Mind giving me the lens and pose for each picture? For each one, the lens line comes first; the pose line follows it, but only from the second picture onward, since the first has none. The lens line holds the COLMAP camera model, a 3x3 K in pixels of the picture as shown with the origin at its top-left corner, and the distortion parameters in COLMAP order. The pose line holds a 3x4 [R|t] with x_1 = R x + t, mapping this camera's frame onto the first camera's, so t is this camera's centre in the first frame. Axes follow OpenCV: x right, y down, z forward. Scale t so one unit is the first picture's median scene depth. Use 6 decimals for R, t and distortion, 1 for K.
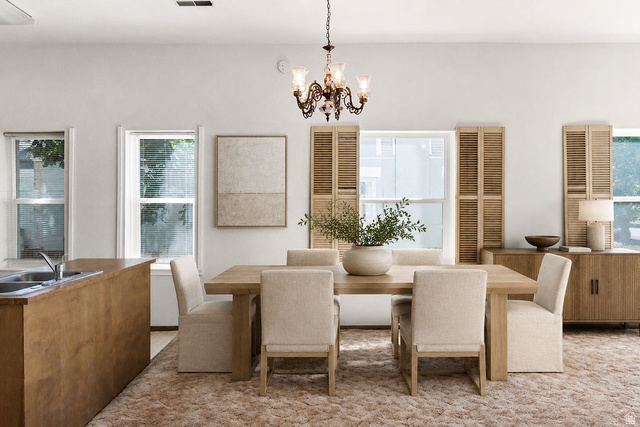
lens RADIAL K [[420.2, 0, 322.6], [0, 420.2, 211.1], [0, 0, 1]] dist [-0.008272, 0.001912]
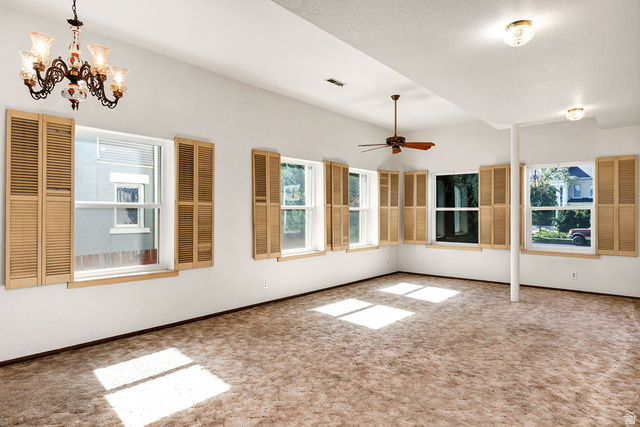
lens RADIAL K [[374.3, 0, 308.3], [0, 374.3, 211.6], [0, 0, 1]] dist [-0.009297, 0.001294]
pose [[0.673652, 0.007510, 0.739011, -0.161308], [0.001650, 0.999931, -0.011665, 0.001325], [-0.739047, 0.009077, 0.673592, 0.109007]]
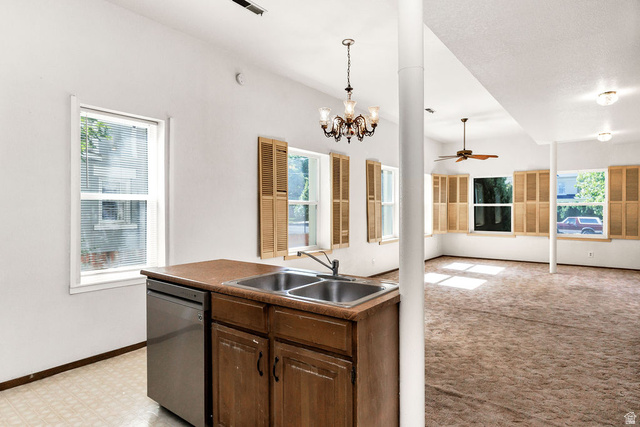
lens RADIAL K [[350.8, 0, 321.5], [0, 350.8, 211.7], [0, 0, 1]] dist [0.003380, -0.001904]
pose [[0.630731, -0.002795, 0.775997, -0.672020], [0.003363, 0.999994, 0.000868, 0.005178], [-0.775994, 0.002062, 0.630737, 0.255677]]
